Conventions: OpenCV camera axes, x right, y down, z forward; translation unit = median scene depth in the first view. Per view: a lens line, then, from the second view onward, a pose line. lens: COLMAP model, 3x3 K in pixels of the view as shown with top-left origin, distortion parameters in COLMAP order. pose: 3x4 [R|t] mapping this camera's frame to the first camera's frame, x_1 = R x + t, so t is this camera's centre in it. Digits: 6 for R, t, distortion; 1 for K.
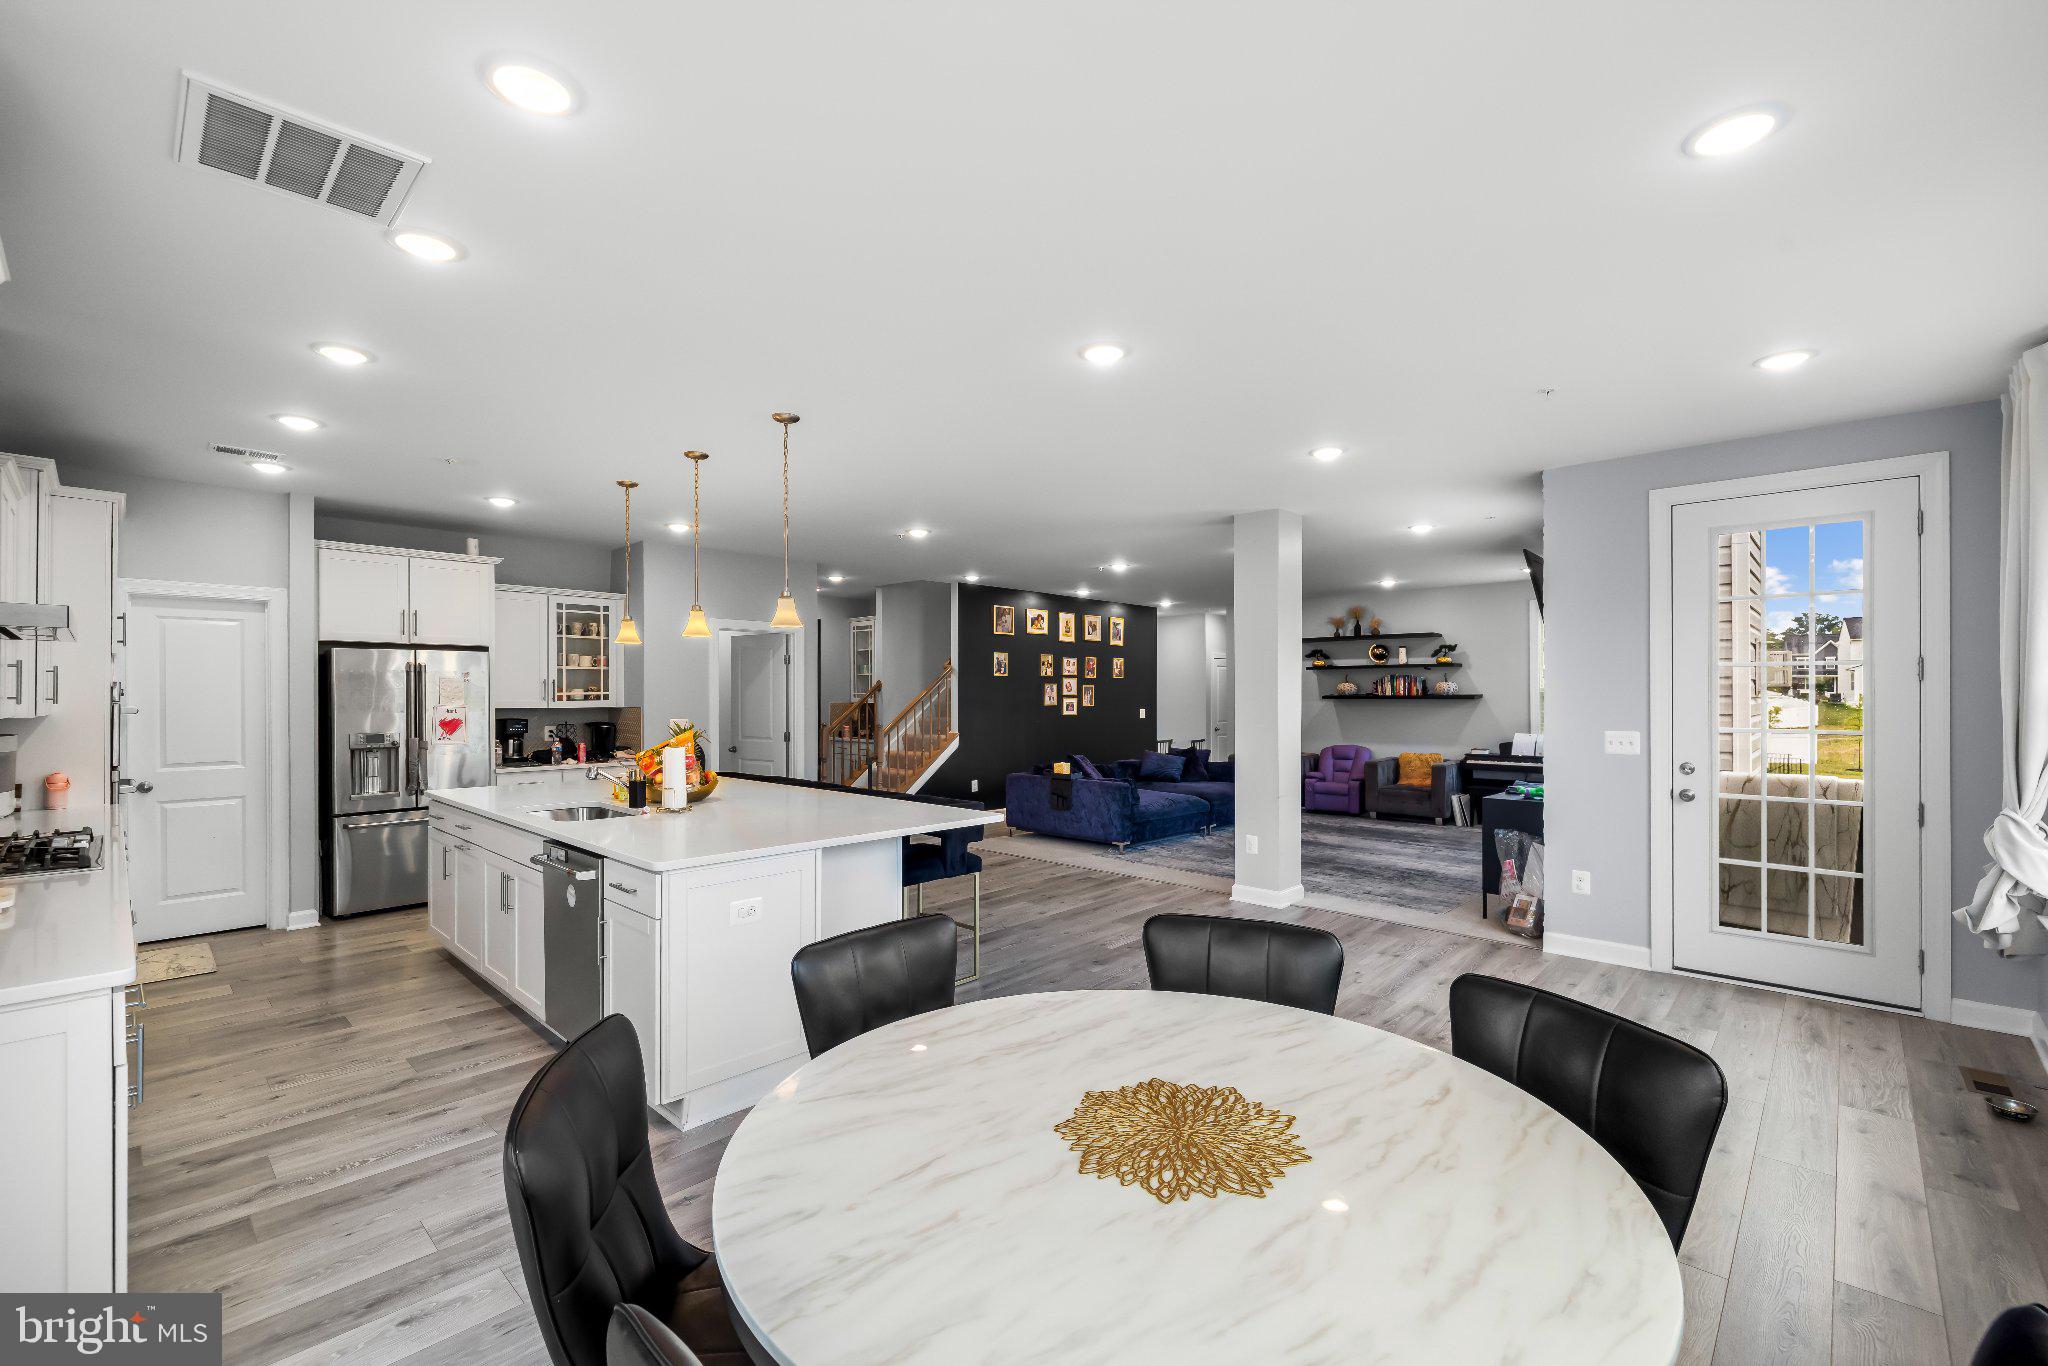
lens RADIAL K [[873.7, 0, 1033.6], [0, 873.7, 683.1], [0, 0, 1]] dist [-0.006535, -0.000463]
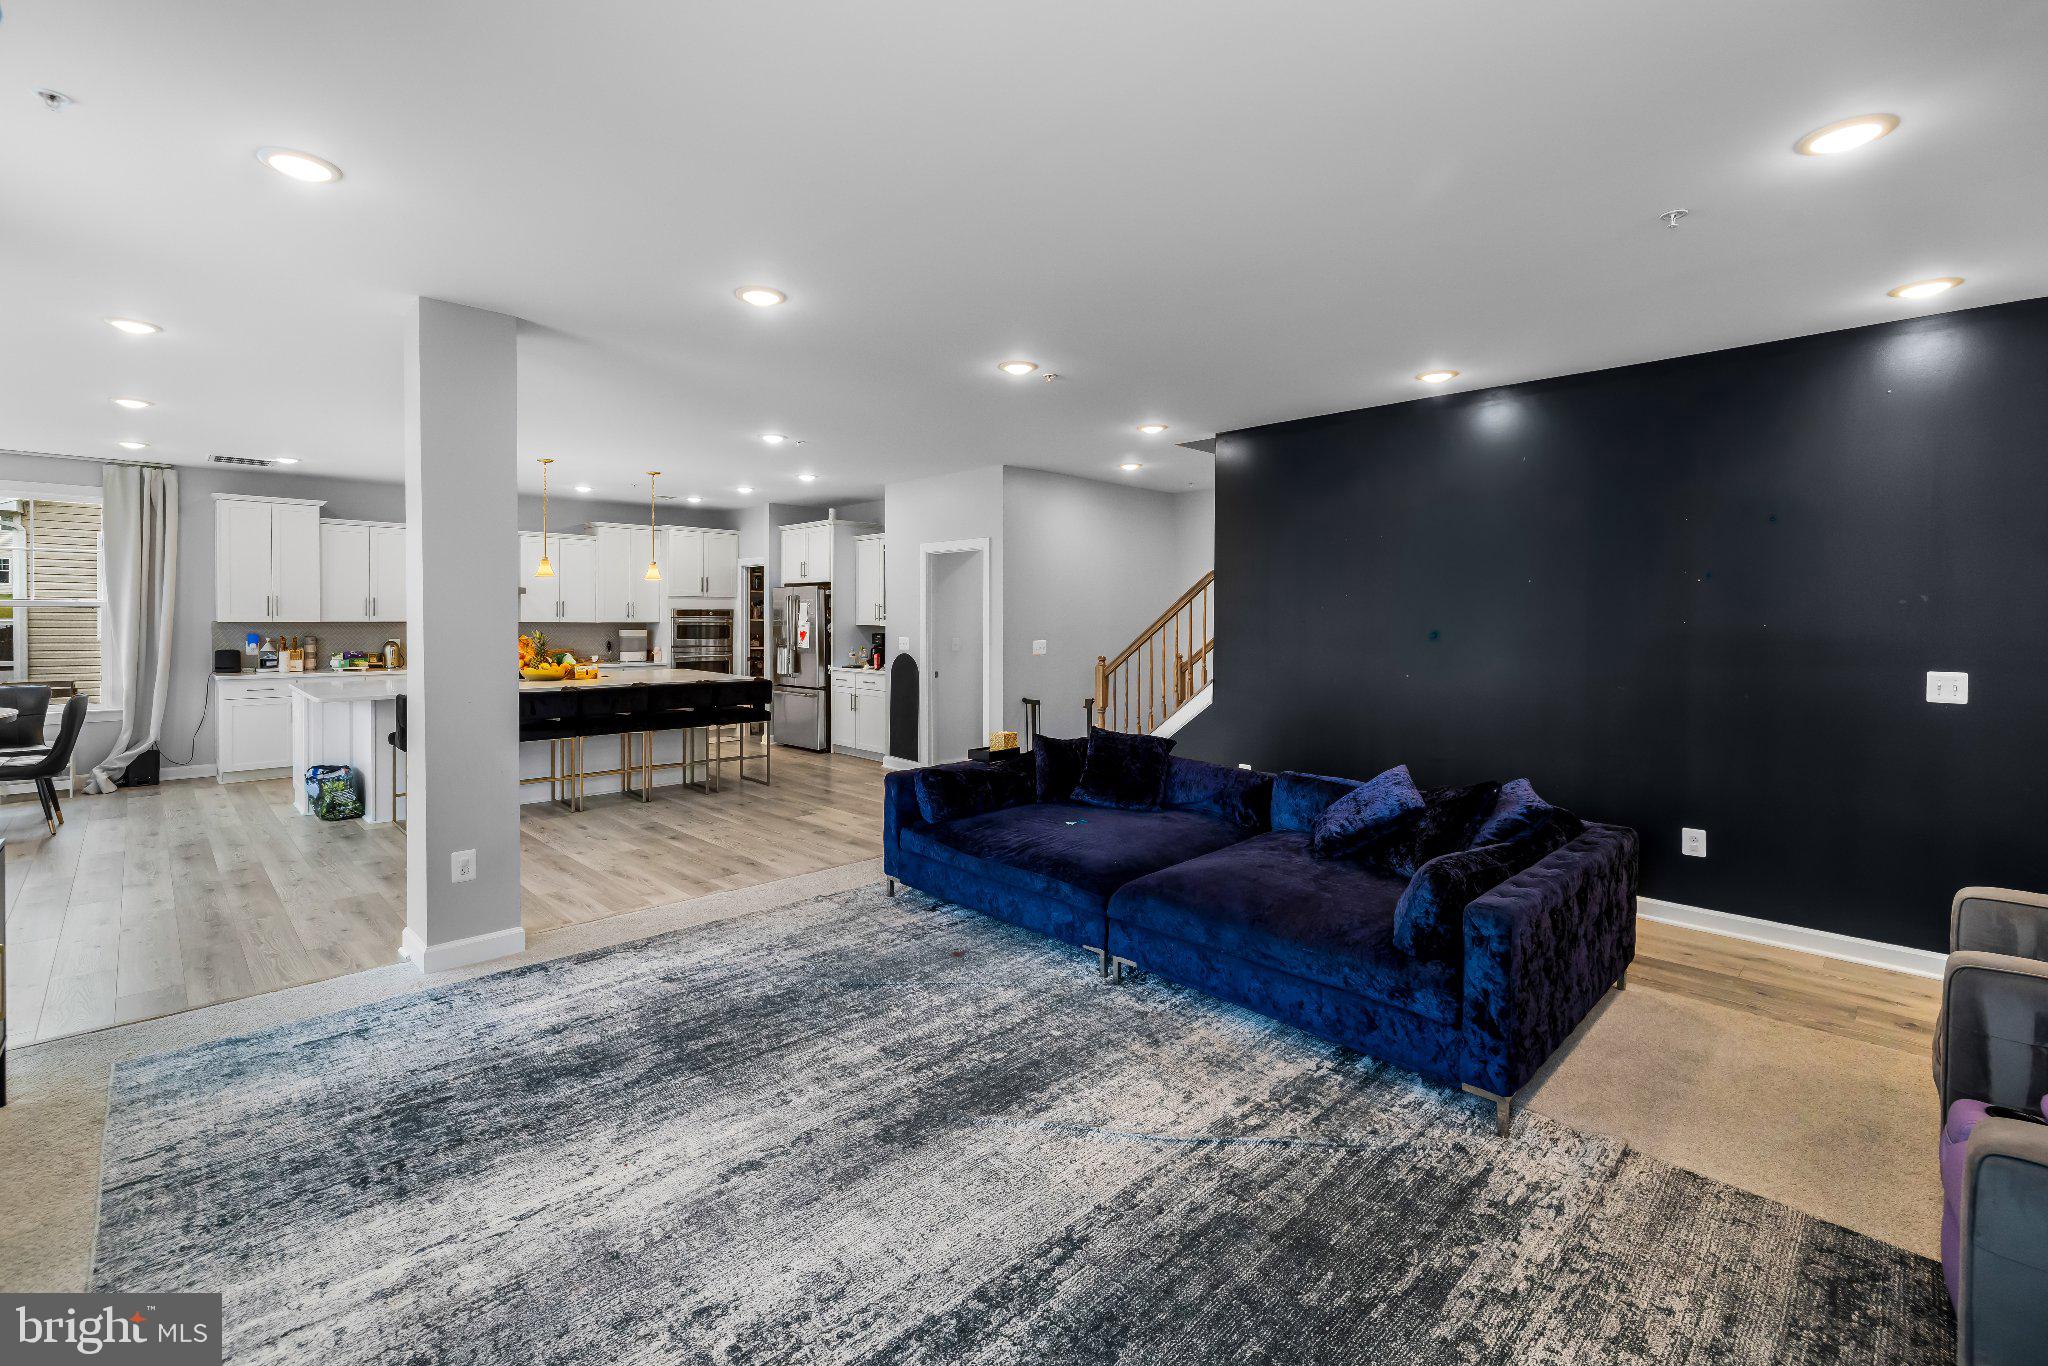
lens RADIAL K [[873.7, 0, 1041.4], [0, 873.7, 611.0], [0, 0, 1]] dist [-0.006535, -0.000463]
pose [[-0.029995, -0.000786, -0.999550, 0.761720], [0.006277, 0.999980, -0.000975, 0.009795], [0.999530, -0.006303, -0.029989, 1.285994]]
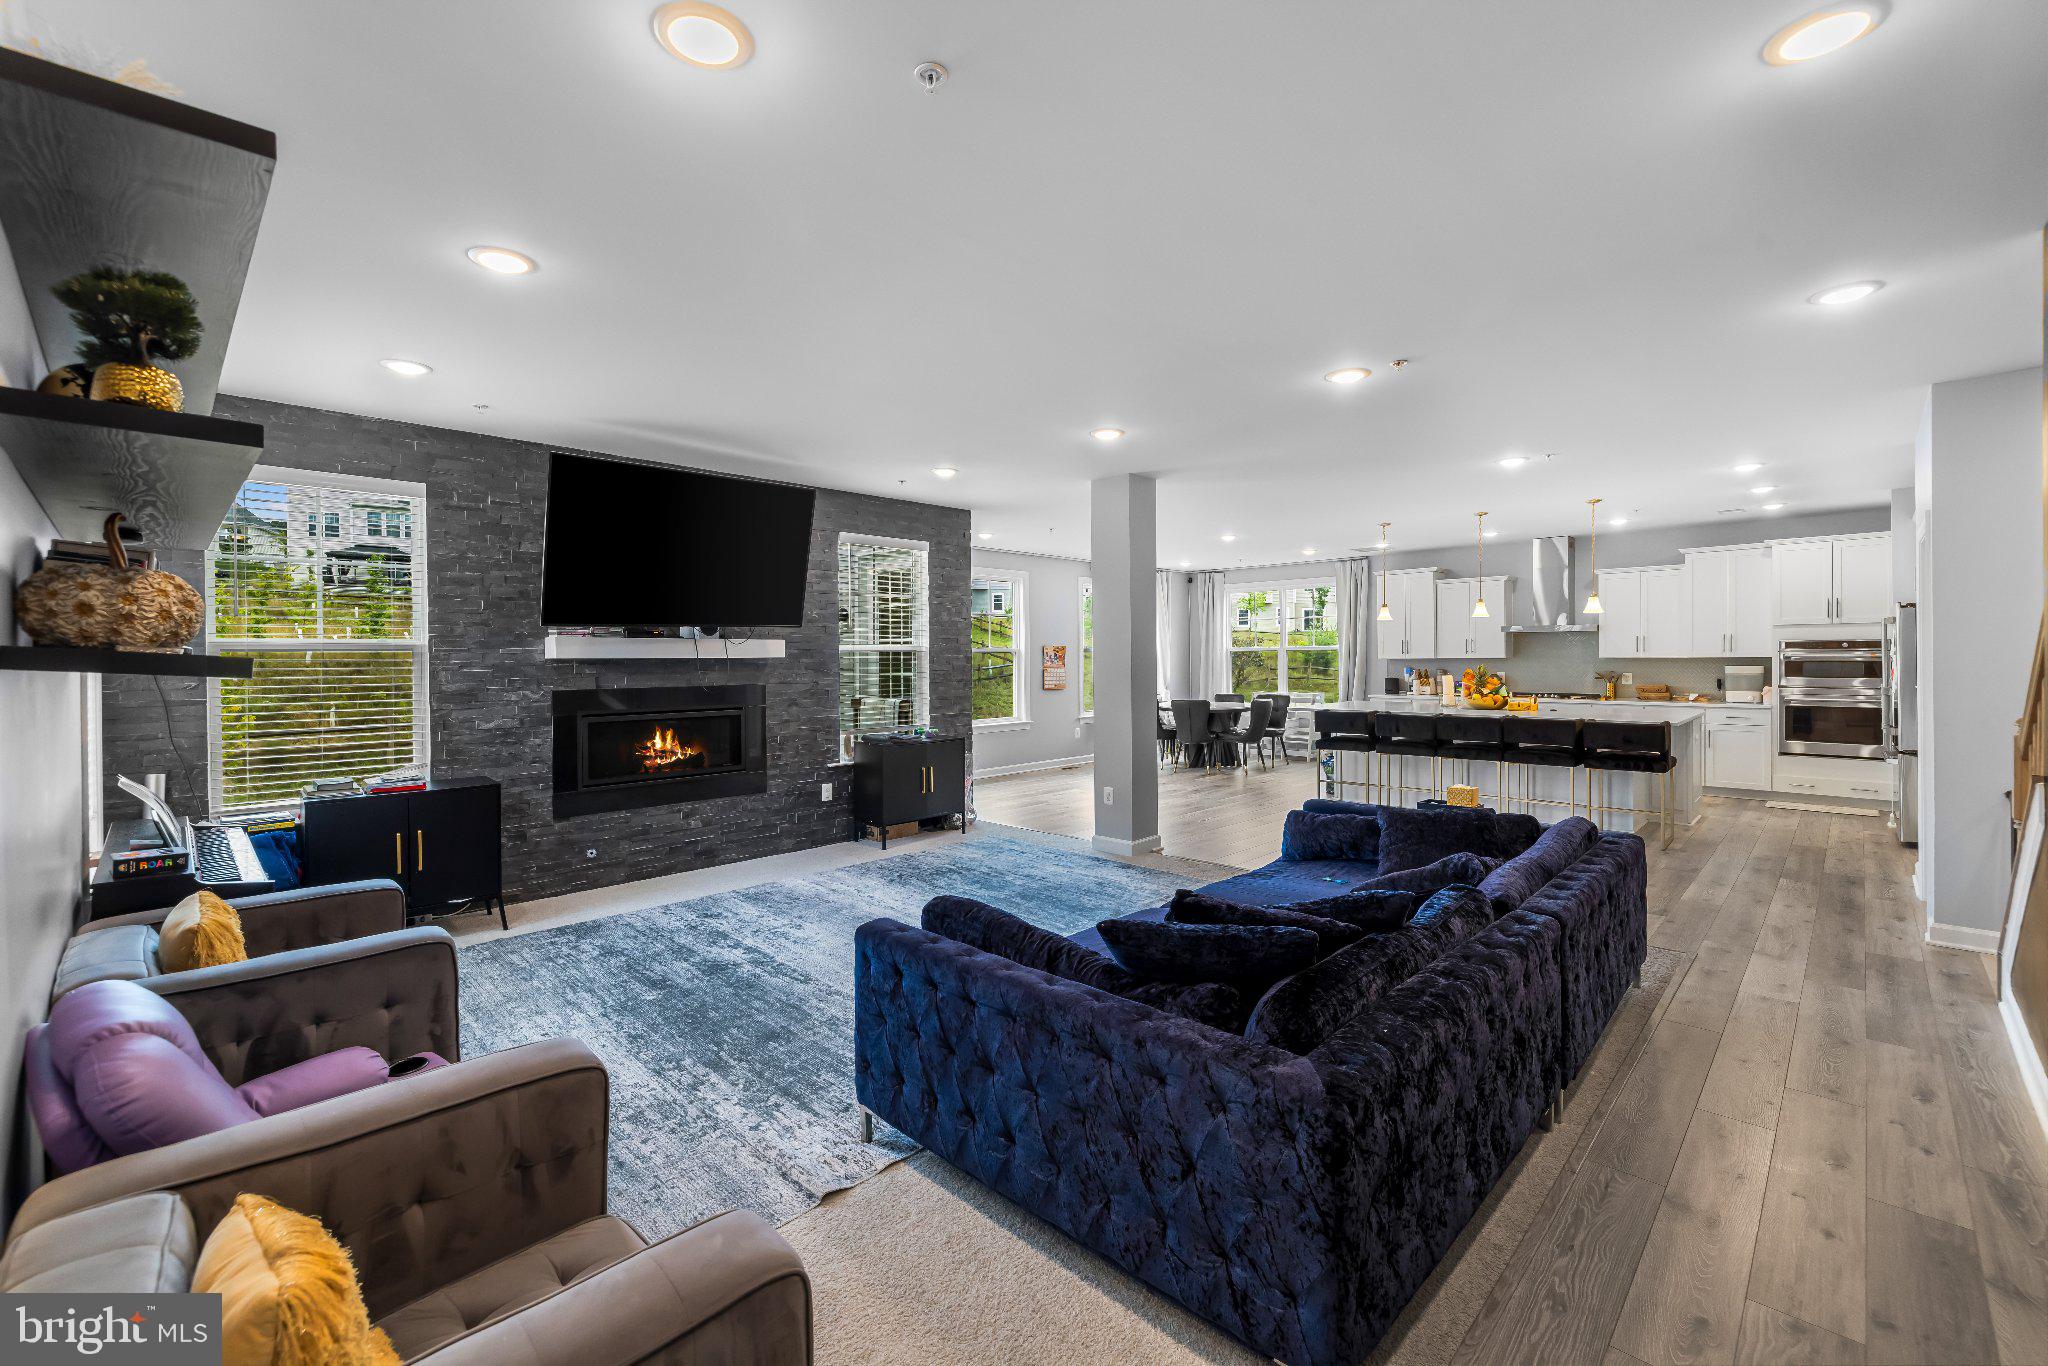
lens RADIAL K [[873.7, 0, 1026.0], [0, 873.7, 666.8], [0, 0, 1]] dist [-0.006535, -0.000463]
pose [[-0.999849, 0.013724, 0.010705, 0.336880], [0.013708, 0.999905, -0.001621, 0.024490], [-0.010726, -0.001474, -0.999941, 1.819067]]
